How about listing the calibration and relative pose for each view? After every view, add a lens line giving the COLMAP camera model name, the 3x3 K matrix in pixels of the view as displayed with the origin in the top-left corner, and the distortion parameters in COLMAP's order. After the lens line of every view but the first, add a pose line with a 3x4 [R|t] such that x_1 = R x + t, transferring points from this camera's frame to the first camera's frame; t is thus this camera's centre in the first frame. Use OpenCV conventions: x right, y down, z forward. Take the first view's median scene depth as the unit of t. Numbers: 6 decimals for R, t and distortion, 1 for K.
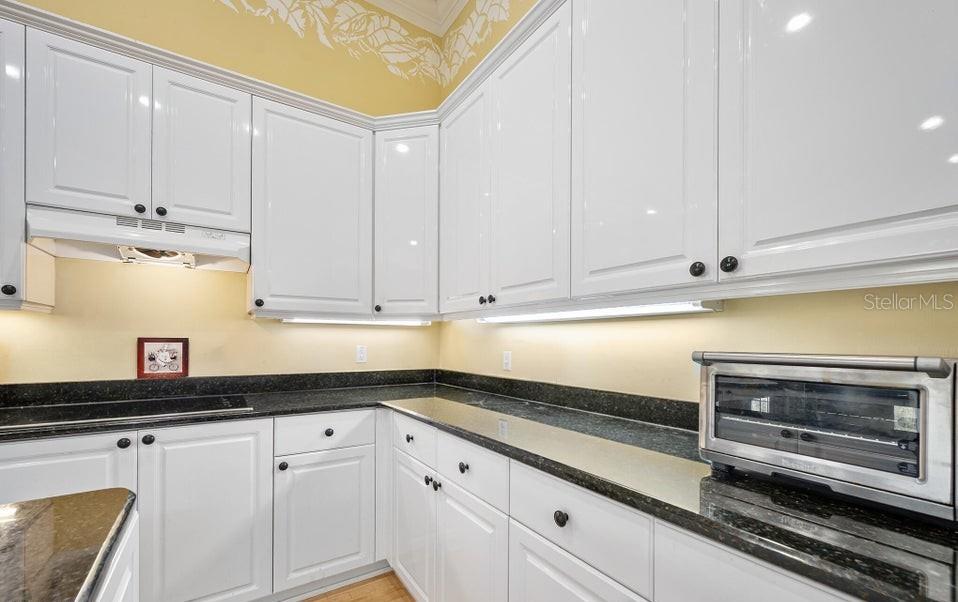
lens RADIAL K [[391.1, 0, 476.5], [0, 391.1, 342.1], [0, 0, 1]] dist [-0.006146, 0.001576]
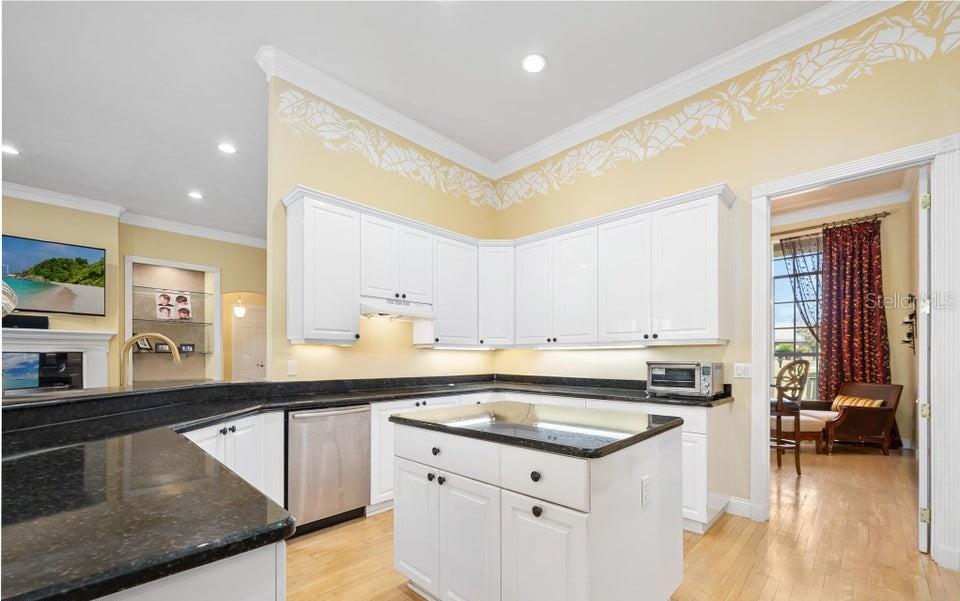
lens RADIAL K [[391.9, 0, 485.2], [0, 391.9, 359.2], [0, 0, 1]] dist [-0.006146, 0.001576]
pose [[0.976758, -0.004740, 0.214291, -0.741999], [0.005366, 0.999983, -0.002338, 0.002687], [-0.214276, 0.003434, 0.976767, -0.978991]]
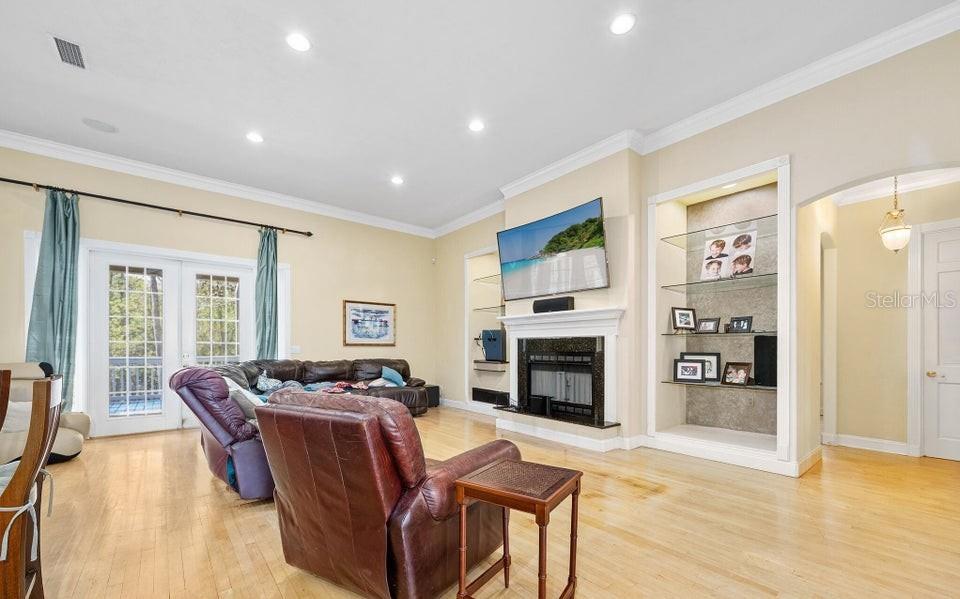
lens RADIAL K [[391.9, 0, 485.3], [0, 391.9, 348.6], [0, 0, 1]] dist [-0.006146, 0.001576]
pose [[0.105886, -0.006400, -0.994358, -0.775188], [-0.008806, 0.999934, -0.007374, 0.031508], [0.994339, 0.009537, 0.105823, 1.719459]]
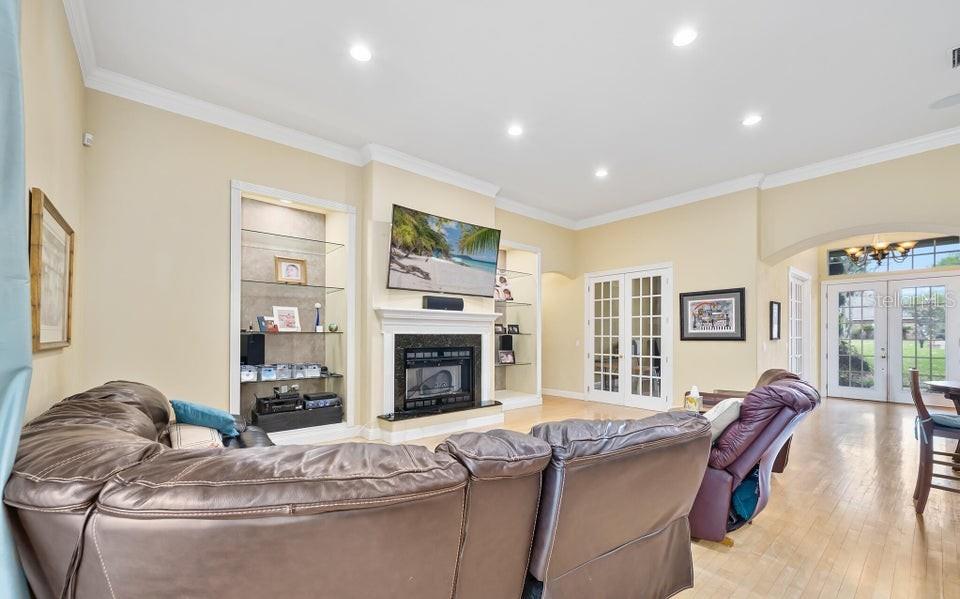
lens RADIAL K [[391.9, 0, 485.4], [0, 391.9, 330.4], [0, 0, 1]] dist [-0.006146, 0.001576]
pose [[0.991521, -0.002783, 0.129919, -3.498143], [0.005461, 0.999780, -0.020264, -0.039818], [-0.129834, 0.020802, 0.991317, -0.365819]]
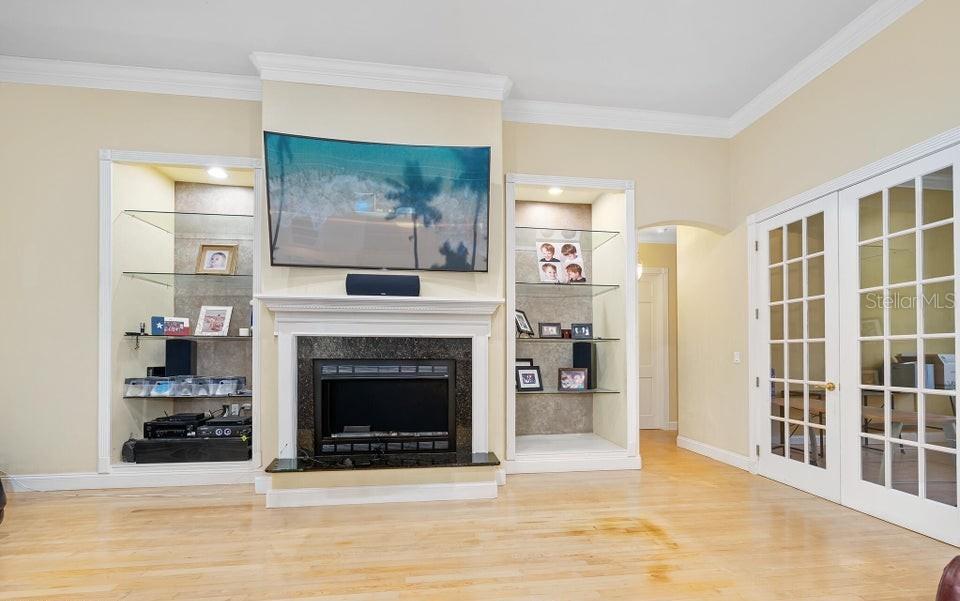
lens RADIAL K [[391.9, 0, 476.4], [0, 391.9, 346.9], [0, 0, 1]] dist [-0.006146, 0.001576]
pose [[0.897155, -0.013958, -0.441495, -2.309609], [0.000916, 0.999557, -0.029740, 0.026543], [0.441715, 0.026277, 0.896771, 1.117727]]
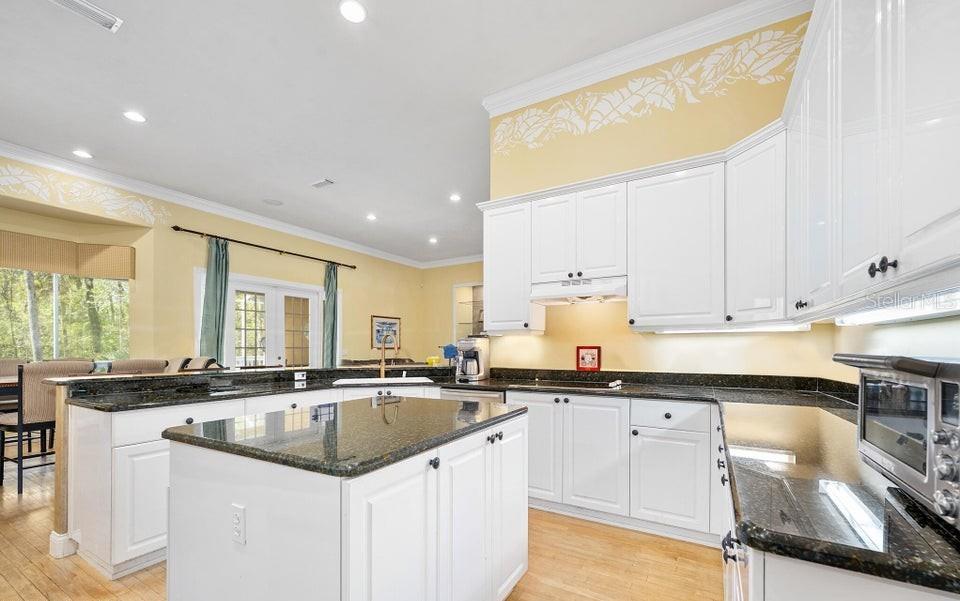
lens RADIAL K [[391.9, 0, 483.1], [0, 391.9, 348.4], [0, 0, 1]] dist [-0.006146, 0.001576]
pose [[0.446575, -0.004658, -0.894734, 0.507044], [0.001221, 0.999989, -0.004596, 0.005300], [0.894745, 0.000960, 0.446576, -0.154985]]
